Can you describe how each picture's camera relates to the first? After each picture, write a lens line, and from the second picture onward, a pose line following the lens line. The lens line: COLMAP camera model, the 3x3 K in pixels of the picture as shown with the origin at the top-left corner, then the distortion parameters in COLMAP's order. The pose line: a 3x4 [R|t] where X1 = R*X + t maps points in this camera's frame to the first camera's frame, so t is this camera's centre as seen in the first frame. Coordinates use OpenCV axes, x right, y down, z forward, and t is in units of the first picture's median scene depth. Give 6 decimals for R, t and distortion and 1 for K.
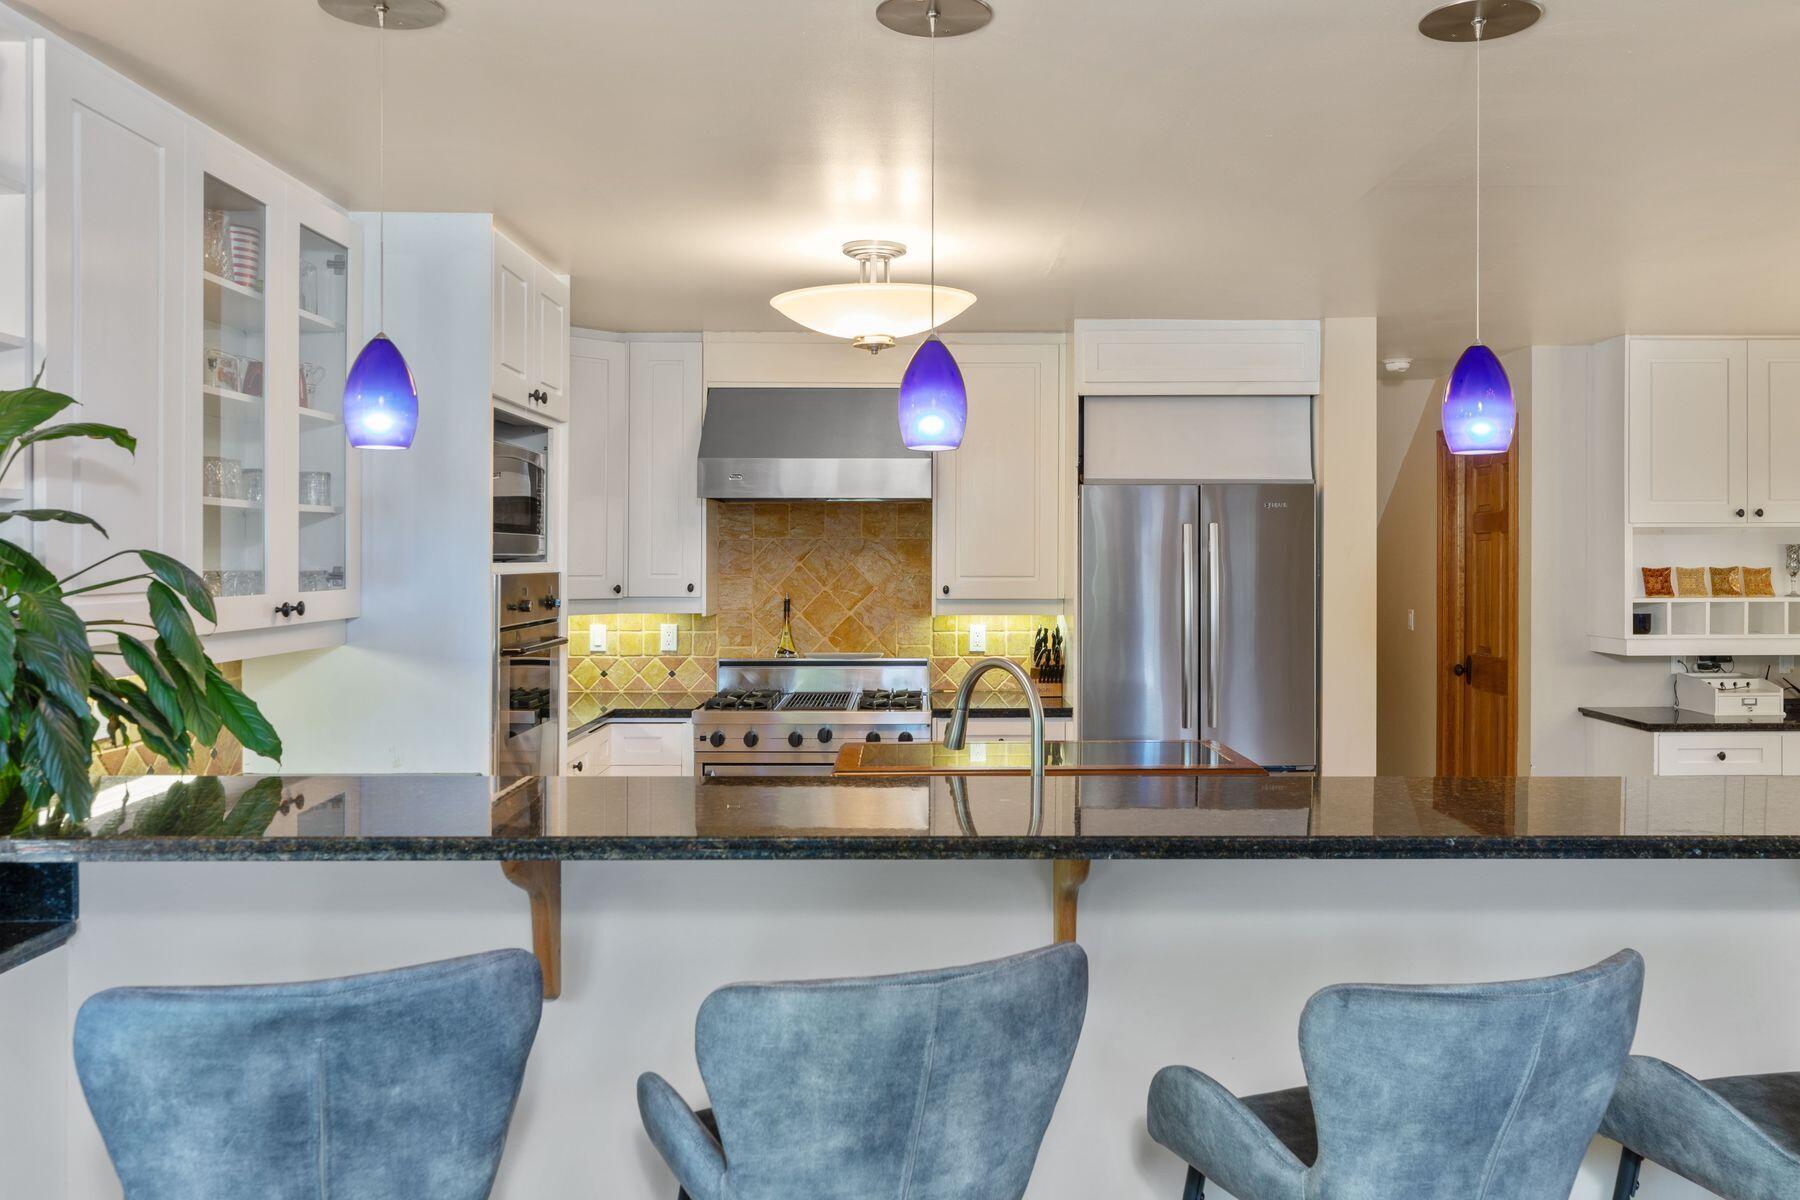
lens RADIAL K [[1386.4, 0, 900.5], [0, 1386.4, 554.9], [0, 0, 1]] dist [0.002125, 0.002400]
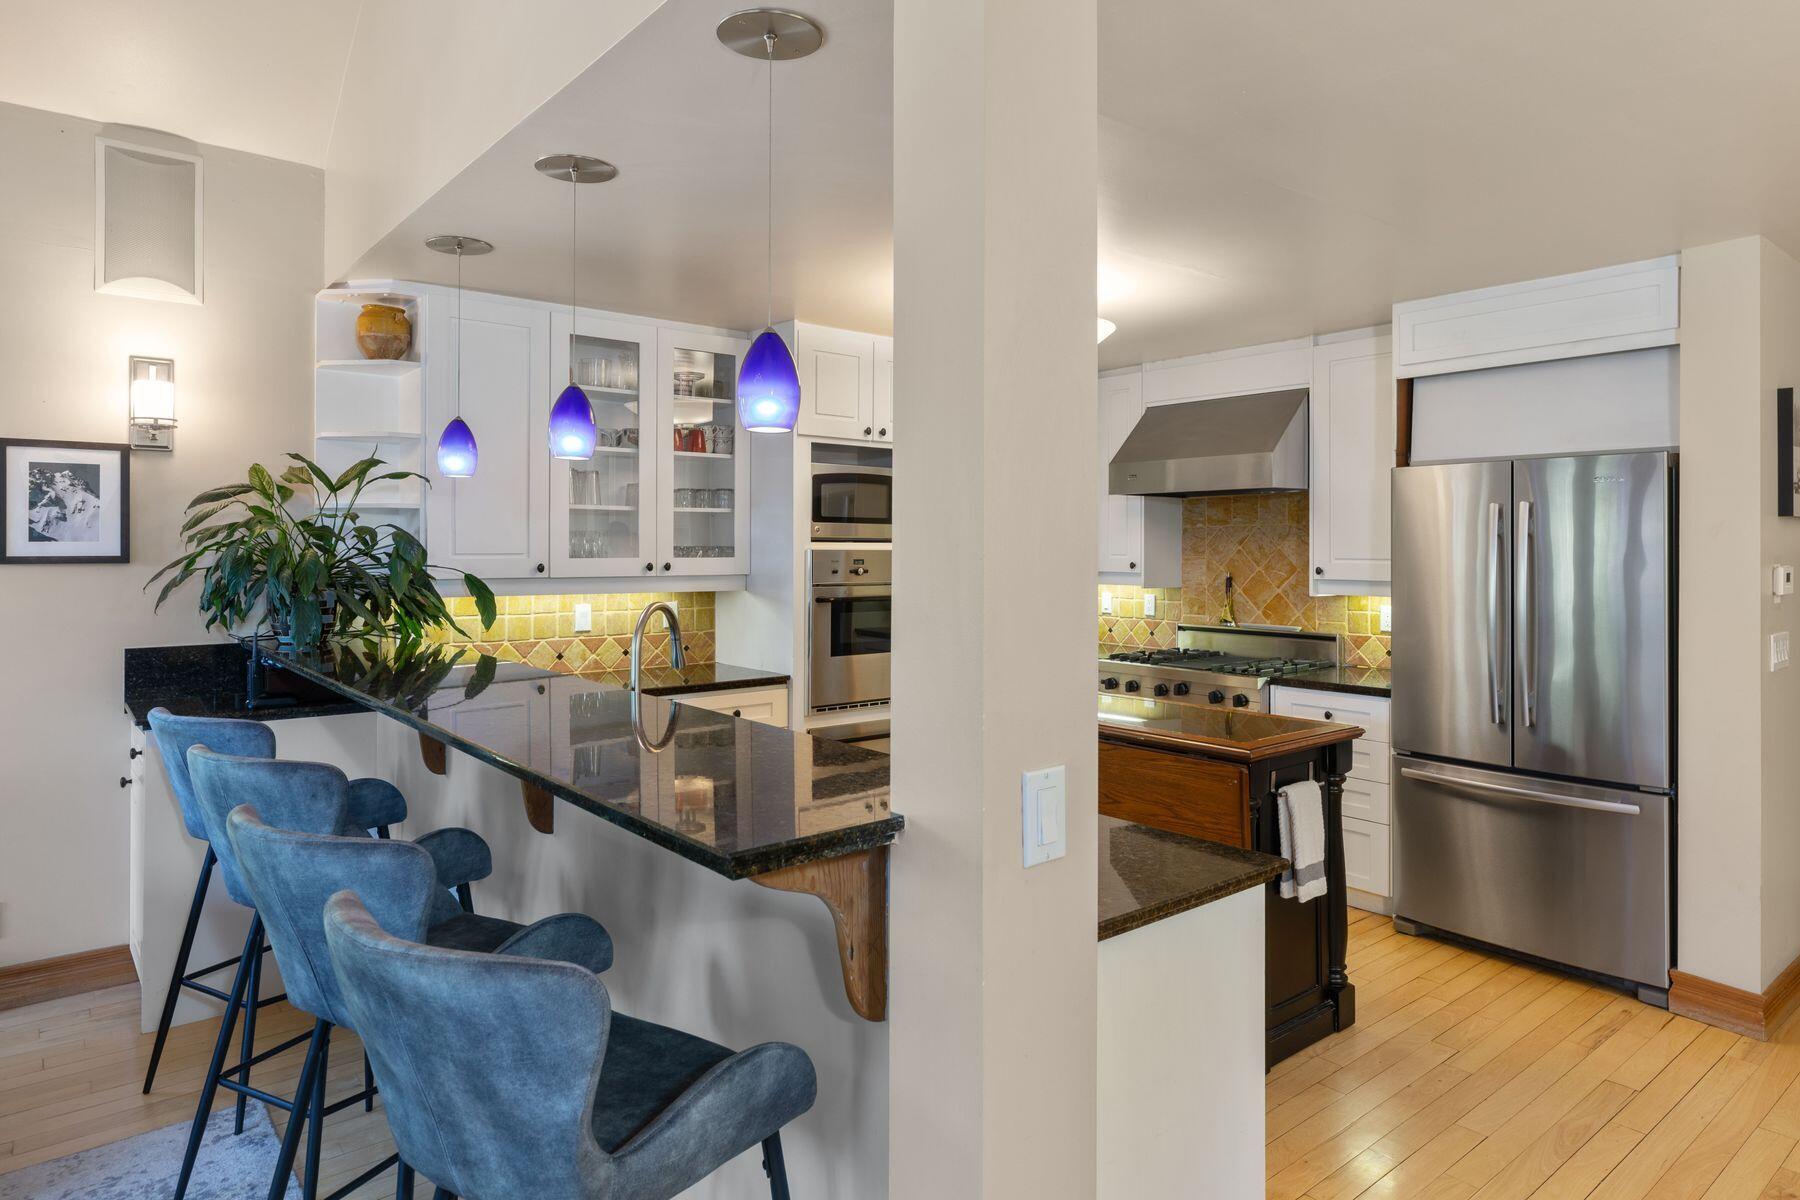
lens RADIAL K [[1044.5, 0, 898.3], [0, 1044.5, 538.4], [0, 0, 1]] dist [-0.000517, 0.000110]
pose [[0.641817, -0.004929, -0.766842, 0.437774], [-0.002399, 0.999962, -0.008435, 0.007242], [0.766854, 0.007254, 0.641781, 0.214333]]
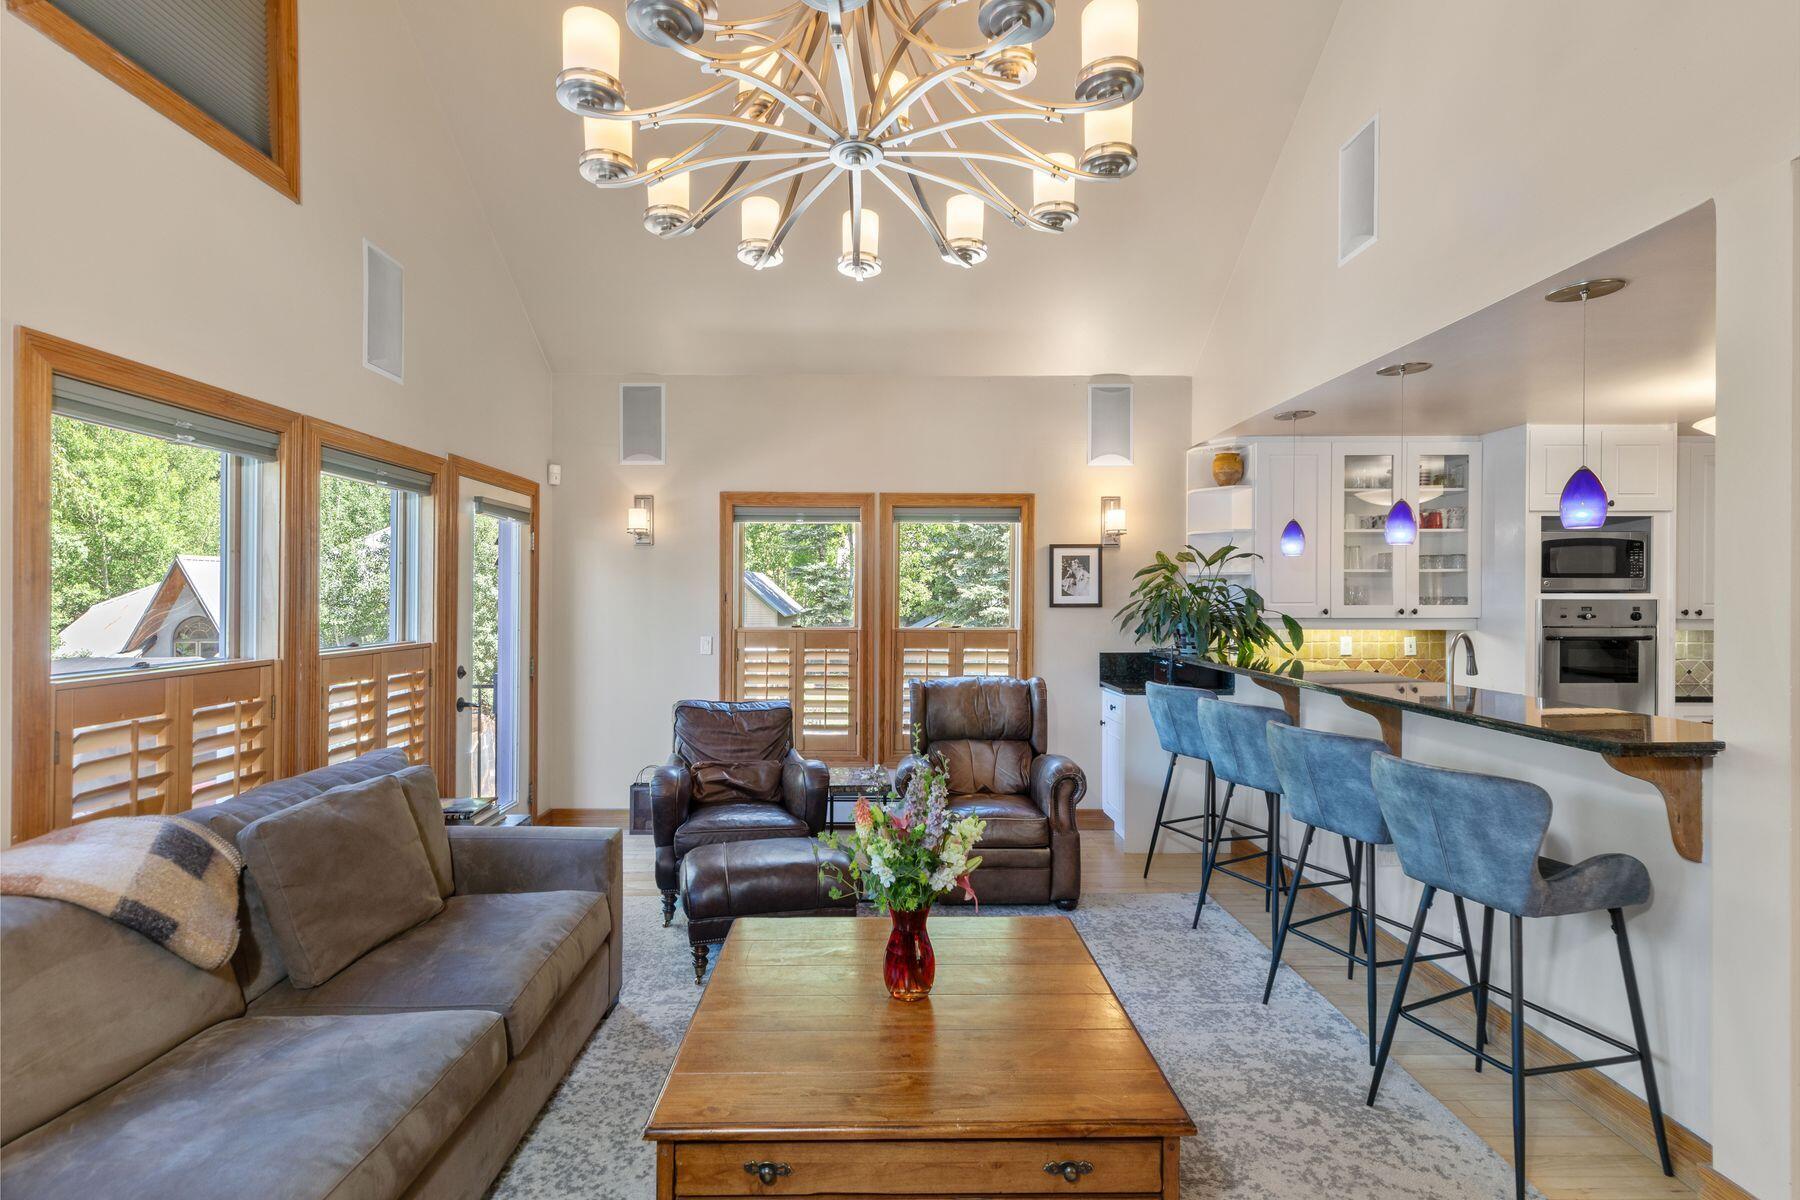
lens RADIAL K [[840.5, 0, 900.0], [0, 840.5, 600.0], [0, 0, 1]] dist [0.001611, 0.000267]
pose [[0.030067, 0.003420, -0.999542, 0.588142], [0.001380, 0.999993, 0.003463, 0.006334], [0.999547, -0.001484, 0.030062, 0.025751]]
